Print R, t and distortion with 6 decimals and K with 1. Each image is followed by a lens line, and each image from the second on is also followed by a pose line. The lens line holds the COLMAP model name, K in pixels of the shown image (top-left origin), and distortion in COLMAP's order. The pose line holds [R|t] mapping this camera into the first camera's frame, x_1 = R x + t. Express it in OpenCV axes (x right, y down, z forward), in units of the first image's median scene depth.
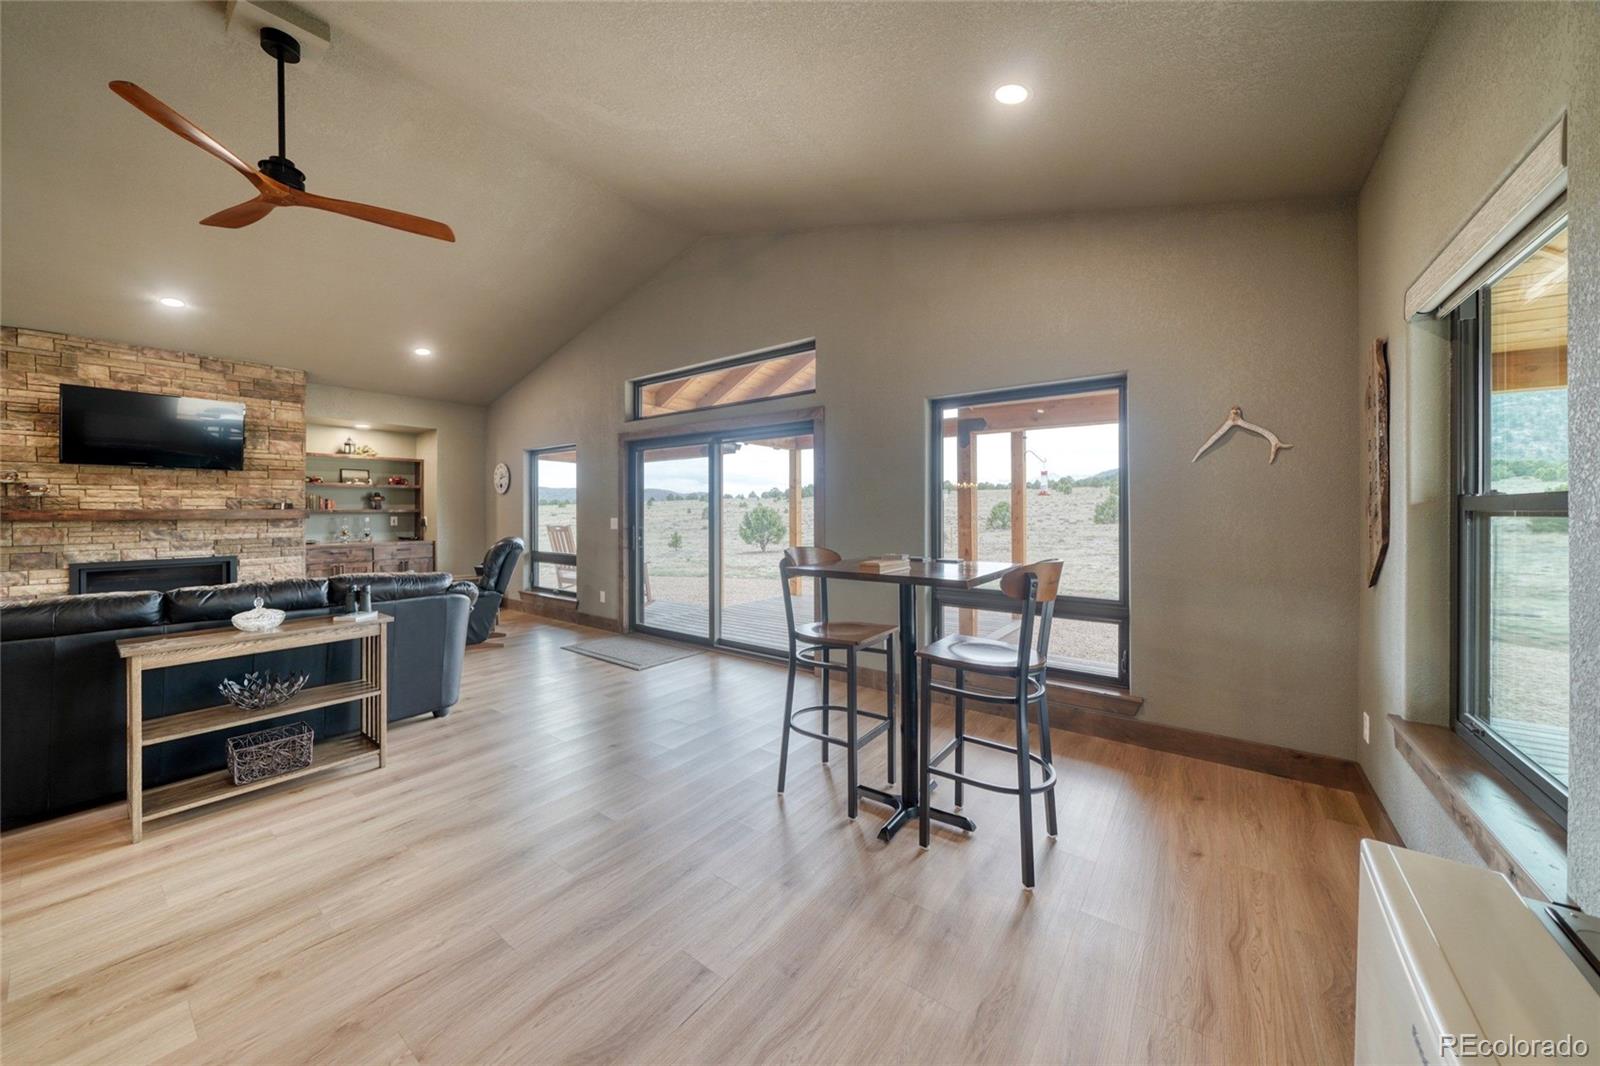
lens RADIAL K [[566.3, 0, 797.6], [0, 566.3, 510.9], [0, 0, 1]] dist [-0.006815, 0.000268]
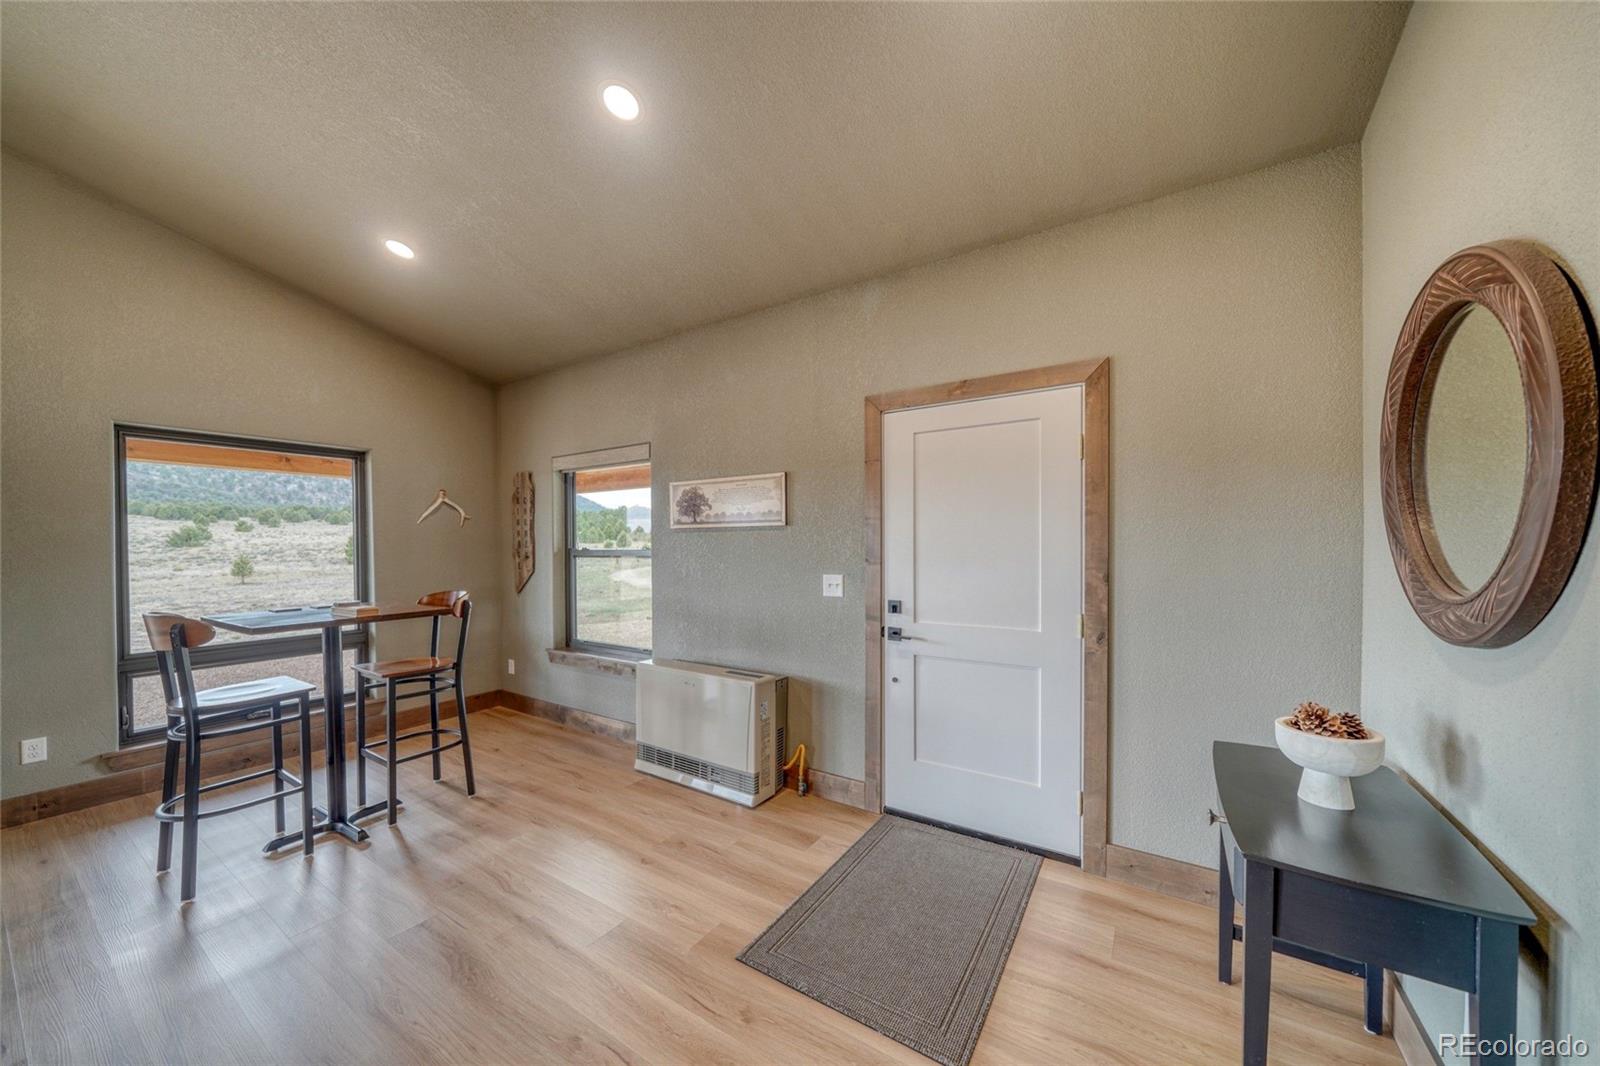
lens RADIAL K [[566.3, 0, 793.5], [0, 566.3, 545.5], [0, 0, 1]] dist [-0.006815, 0.000268]
pose [[-0.061798, -0.005011, 0.998076, -0.967507], [0.007831, 0.999954, 0.005505, -0.035164], [-0.998058, 0.008156, -0.061756, 0.142840]]
